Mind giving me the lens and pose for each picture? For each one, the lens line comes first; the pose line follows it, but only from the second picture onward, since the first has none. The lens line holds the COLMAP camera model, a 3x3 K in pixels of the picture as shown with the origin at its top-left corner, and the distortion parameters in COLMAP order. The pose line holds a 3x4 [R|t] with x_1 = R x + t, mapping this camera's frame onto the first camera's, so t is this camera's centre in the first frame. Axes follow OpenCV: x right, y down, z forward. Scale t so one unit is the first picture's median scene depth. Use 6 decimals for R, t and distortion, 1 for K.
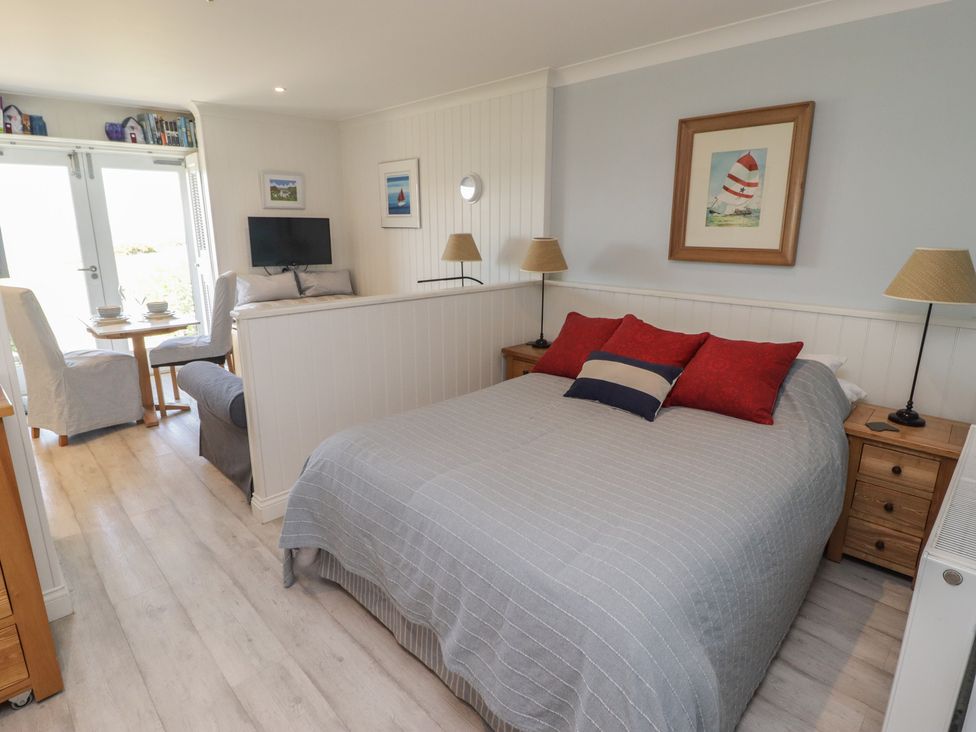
lens RADIAL K [[537.0, 0, 482.0], [0, 537.0, 352.6], [0, 0, 1]] dist [-0.002106, -0.010304]
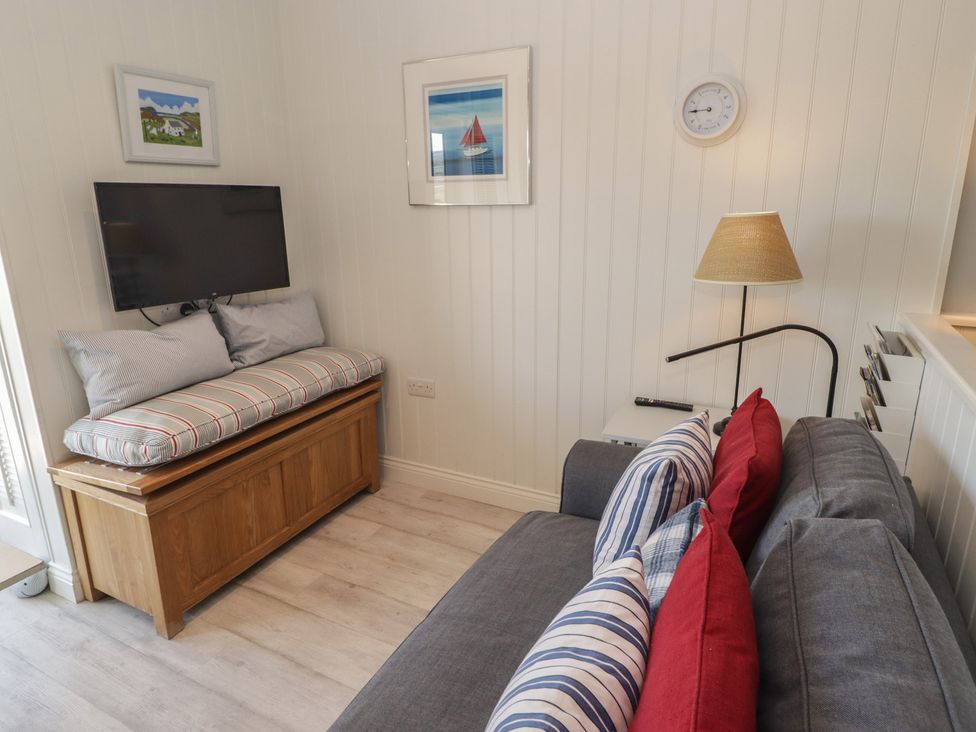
lens RADIAL K [[566.1, 0, 463.1], [0, 566.1, 346.6], [0, 0, 1]] dist [-0.011751, -0.002132]
pose [[0.943965, -0.094984, 0.316083, -0.388024], [0.092176, 0.995457, 0.023860, -0.146086], [-0.316913, 0.006612, 0.948431, 0.644586]]
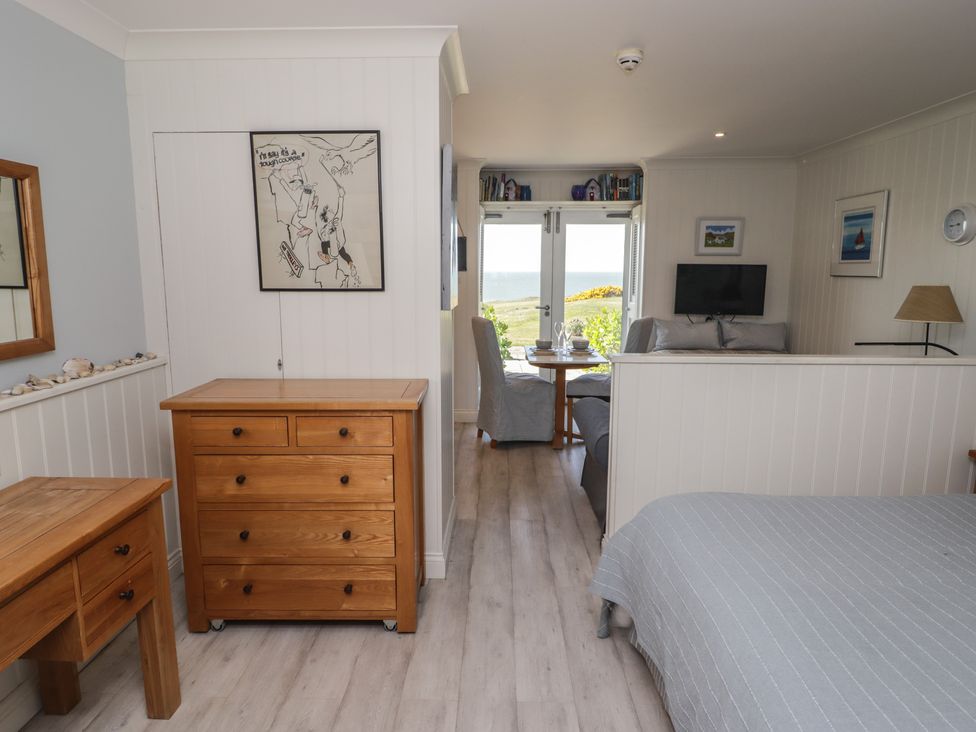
lens RADIAL K [[566.1, 0, 480.0], [0, 566.1, 357.2], [0, 0, 1]] dist [-0.011751, -0.002132]
pose [[0.694553, 0.109063, -0.711127, 0.087277], [-0.168599, 0.985592, -0.013513, -0.007602], [0.699407, 0.129281, 0.702934, 0.033309]]
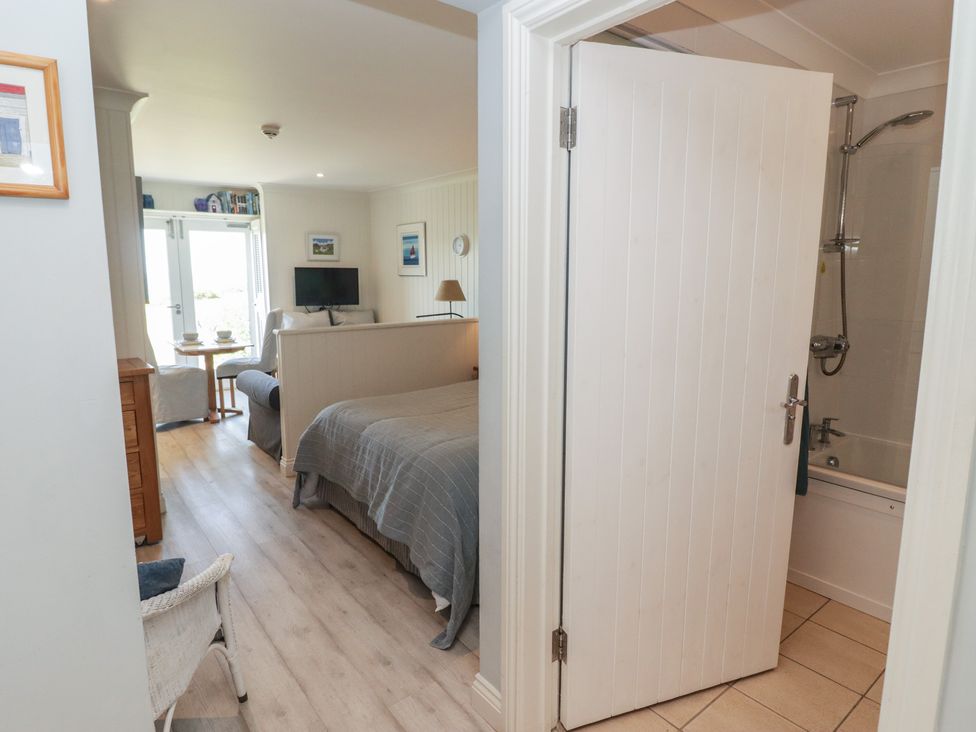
lens RADIAL K [[566.1, 0, 486.2], [0, 566.1, 351.9], [0, 0, 1]] dist [-0.011751, -0.002132]
pose [[0.995321, 0.012510, -0.095813, 0.179300], [-0.021440, 0.995458, -0.092754, 0.075608], [0.094217, 0.094374, 0.991068, -0.328151]]
